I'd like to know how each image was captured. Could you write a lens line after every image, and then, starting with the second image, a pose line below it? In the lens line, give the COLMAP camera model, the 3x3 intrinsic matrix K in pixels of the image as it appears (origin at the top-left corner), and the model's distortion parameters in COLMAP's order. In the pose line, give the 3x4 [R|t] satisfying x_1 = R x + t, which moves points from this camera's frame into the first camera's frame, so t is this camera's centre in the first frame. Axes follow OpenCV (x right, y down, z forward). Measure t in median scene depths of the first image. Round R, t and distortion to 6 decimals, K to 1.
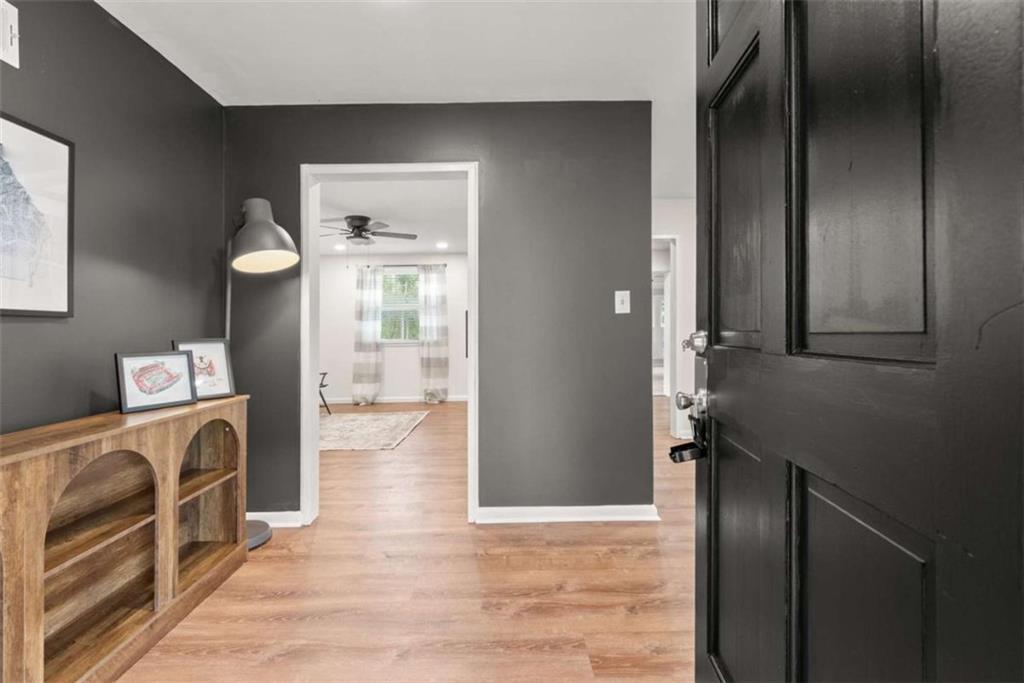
lens RADIAL K [[416.9, 0, 507.3], [0, 416.9, 319.1], [0, 0, 1]] dist [0.001167, 0.000100]
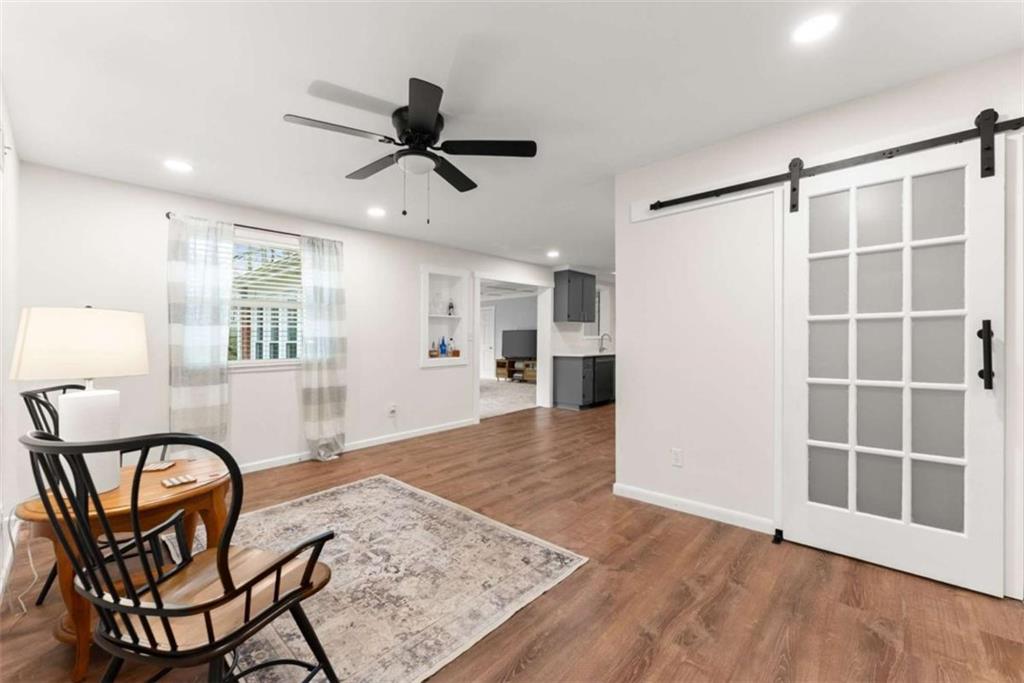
lens RADIAL K [[411.3, 0, 512.0], [0, 411.3, 341.5], [0, 0, 1]] dist [0.001664, 0.000161]
pose [[0.705438, 0.005086, 0.708754, -0.421671], [-0.022030, 0.999648, 0.014754, 0.008361], [-0.708429, -0.026022, 0.705302, 0.367424]]
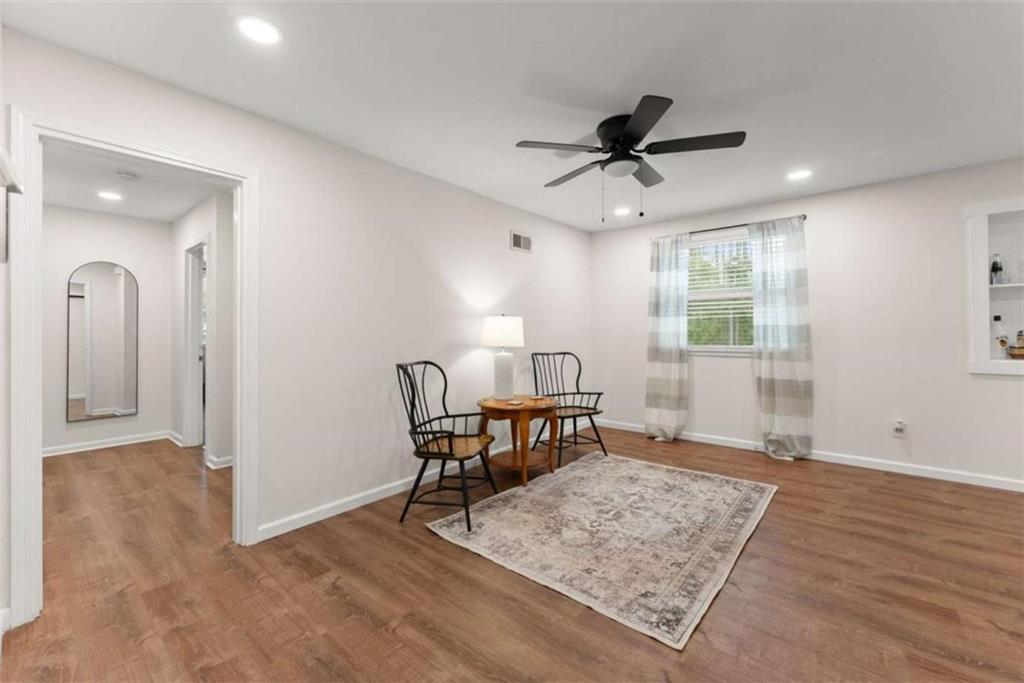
lens RADIAL K [[416.9, 0, 507.3], [0, 416.9, 319.1], [0, 0, 1]] dist [0.001167, 0.000100]
pose [[0.738529, -0.007750, -0.674177, -0.067774], [0.014922, 0.999877, 0.004851, 0.000710], [0.674056, -0.013643, 0.738554, 0.320279]]
